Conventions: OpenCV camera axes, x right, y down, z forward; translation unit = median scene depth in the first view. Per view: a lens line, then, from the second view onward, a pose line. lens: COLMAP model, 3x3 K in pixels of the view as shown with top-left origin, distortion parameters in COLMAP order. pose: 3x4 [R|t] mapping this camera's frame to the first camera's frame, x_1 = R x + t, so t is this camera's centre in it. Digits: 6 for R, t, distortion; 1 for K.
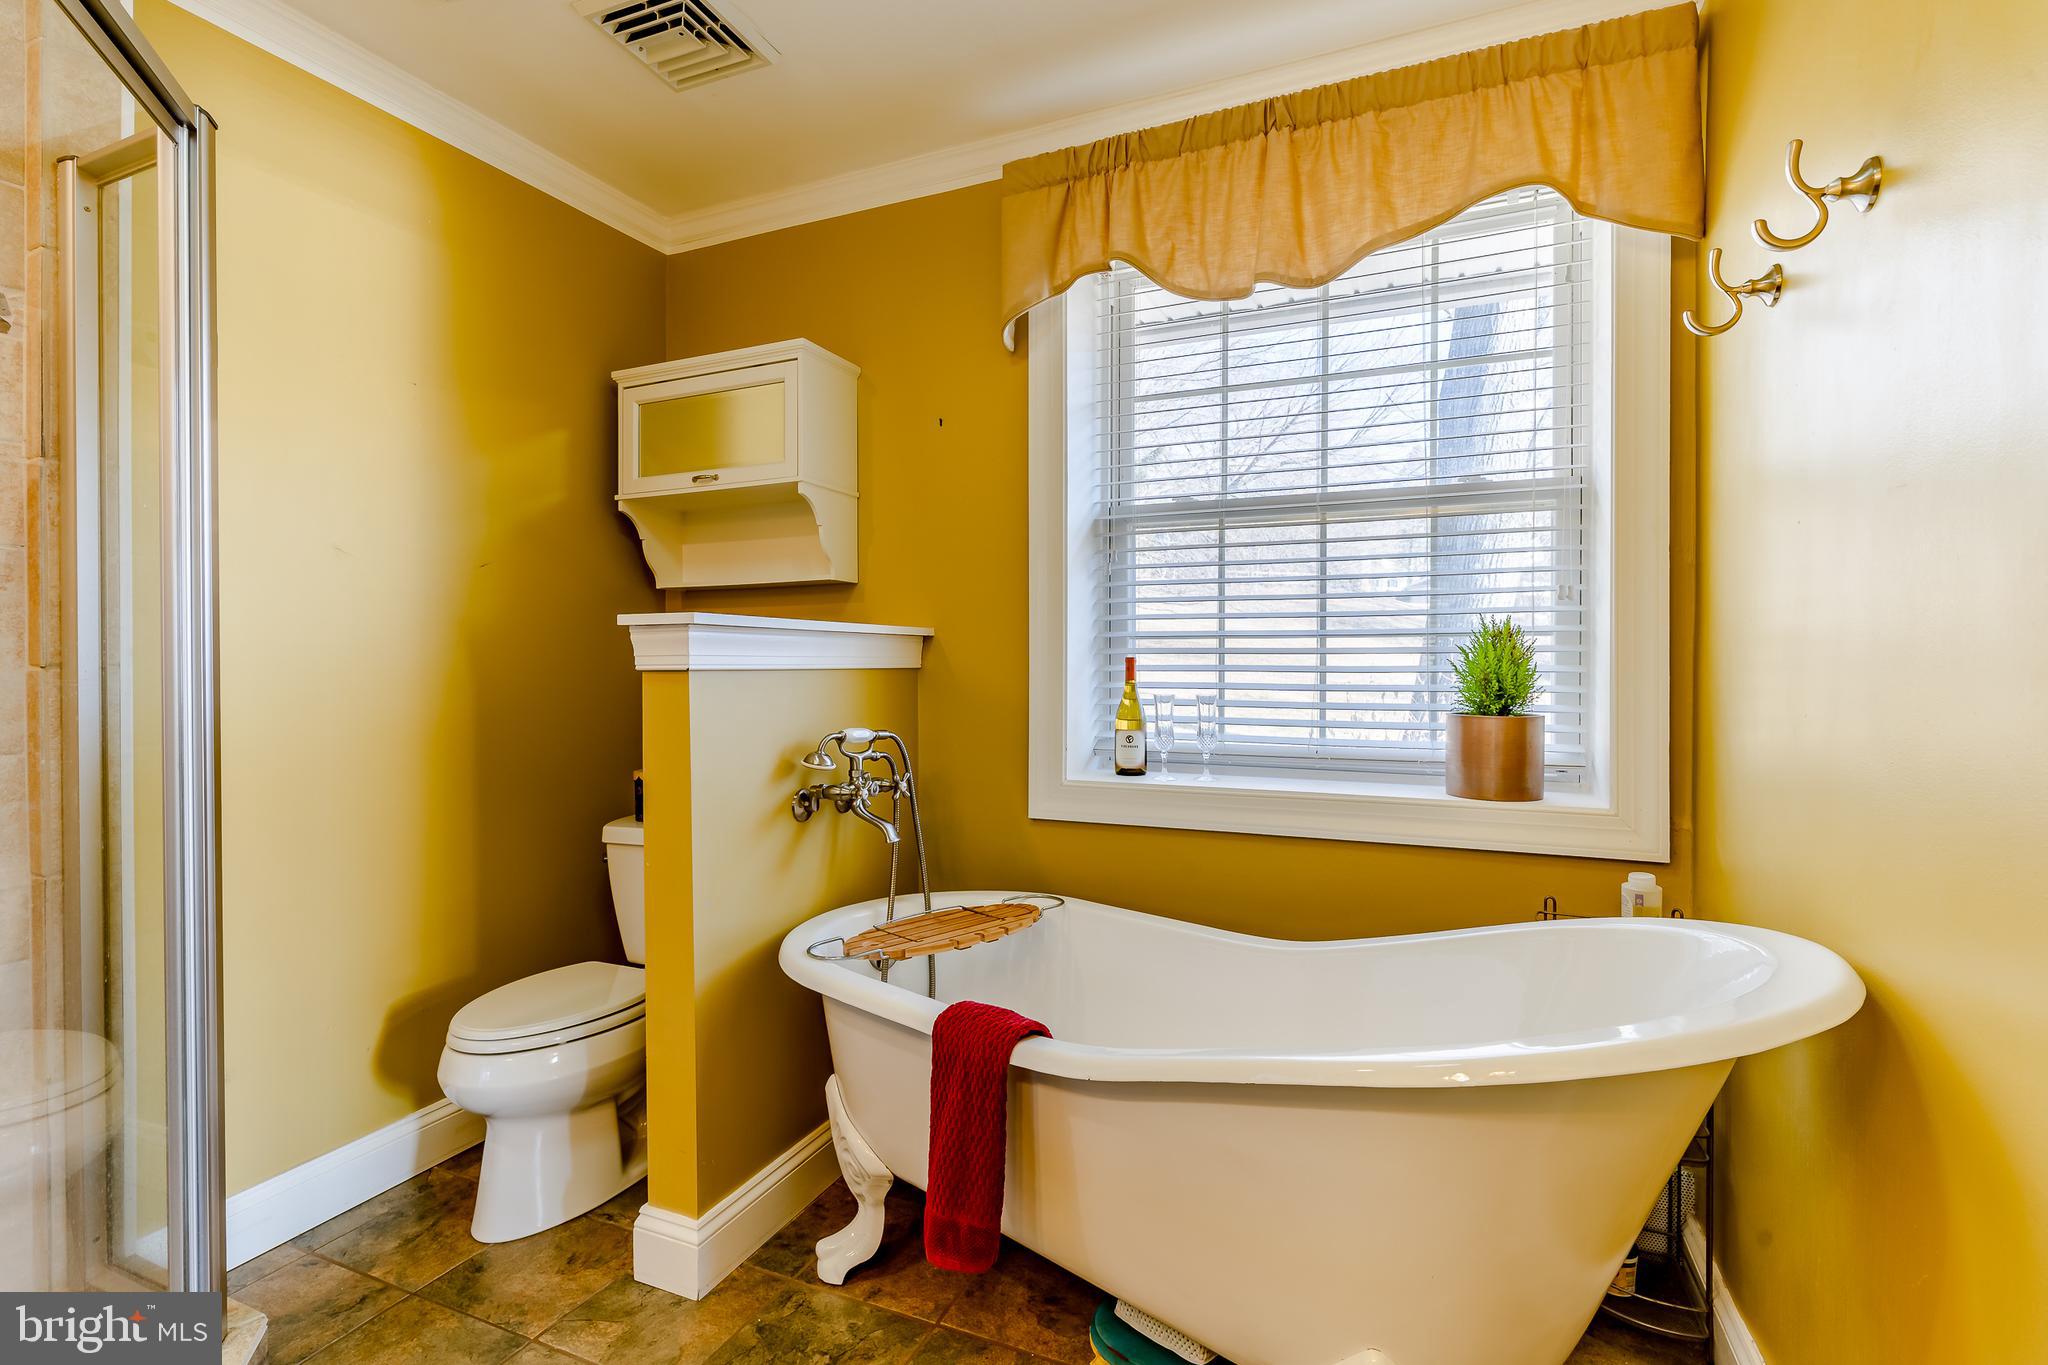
lens RADIAL K [[944.7, 0, 1027.4], [0, 944.7, 668.8], [0, 0, 1]] dist [-0.003153, 0.000115]
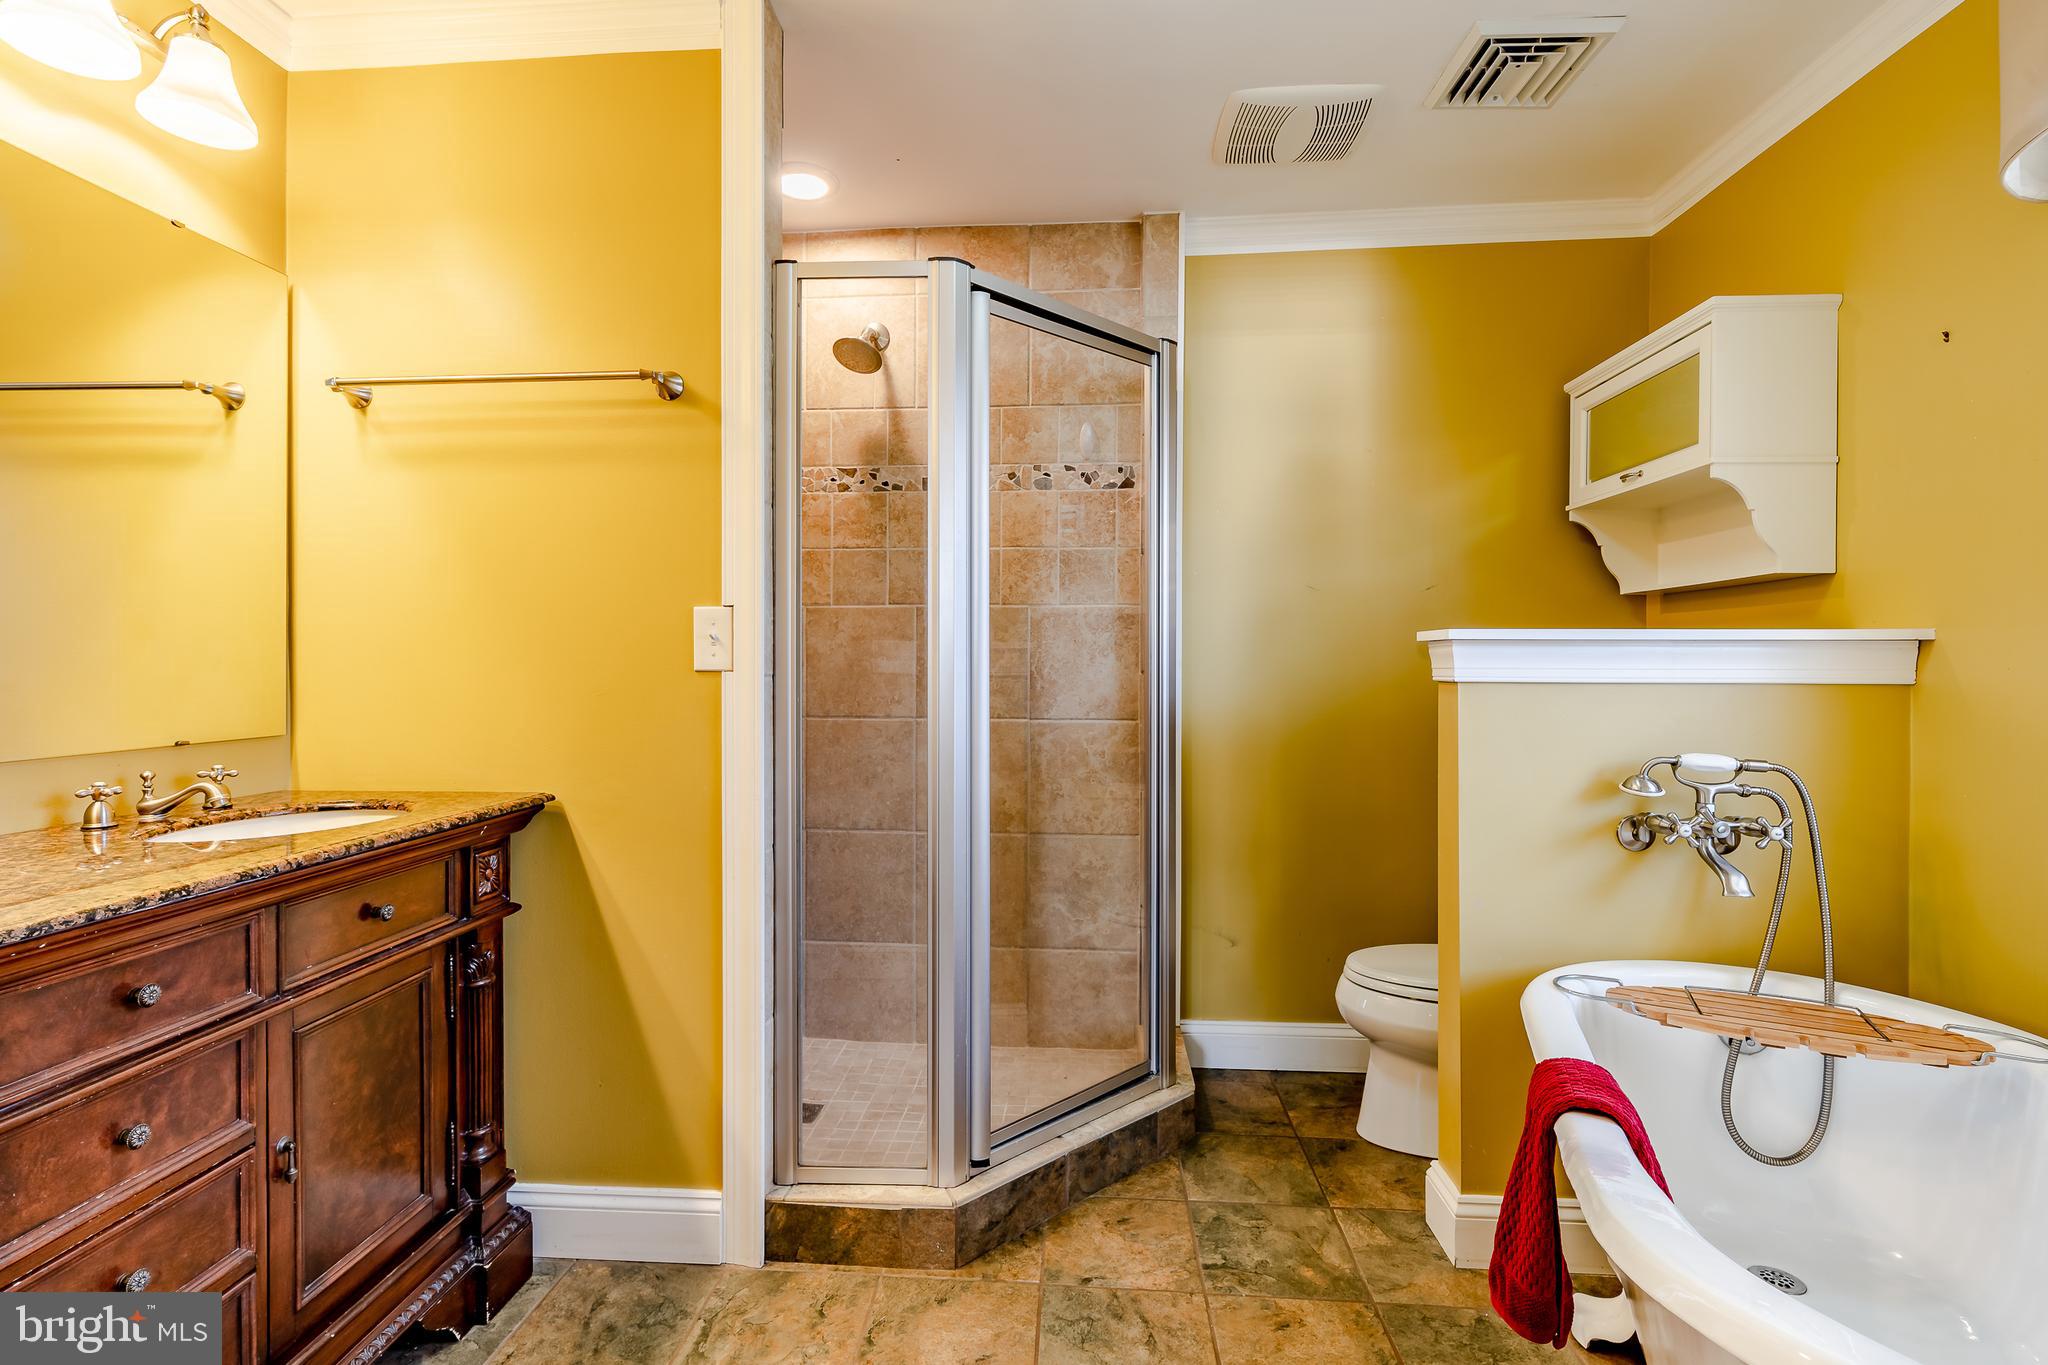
lens RADIAL K [[963.5, 0, 1026.0], [0, 963.5, 664.7], [0, 0, 1]] dist [-0.000096, -0.000071]
pose [[0.334093, 0.007794, -0.942508, 0.441900], [-0.010101, 0.999938, 0.004688, -0.015910], [0.942486, 0.007954, 0.334151, 0.139262]]
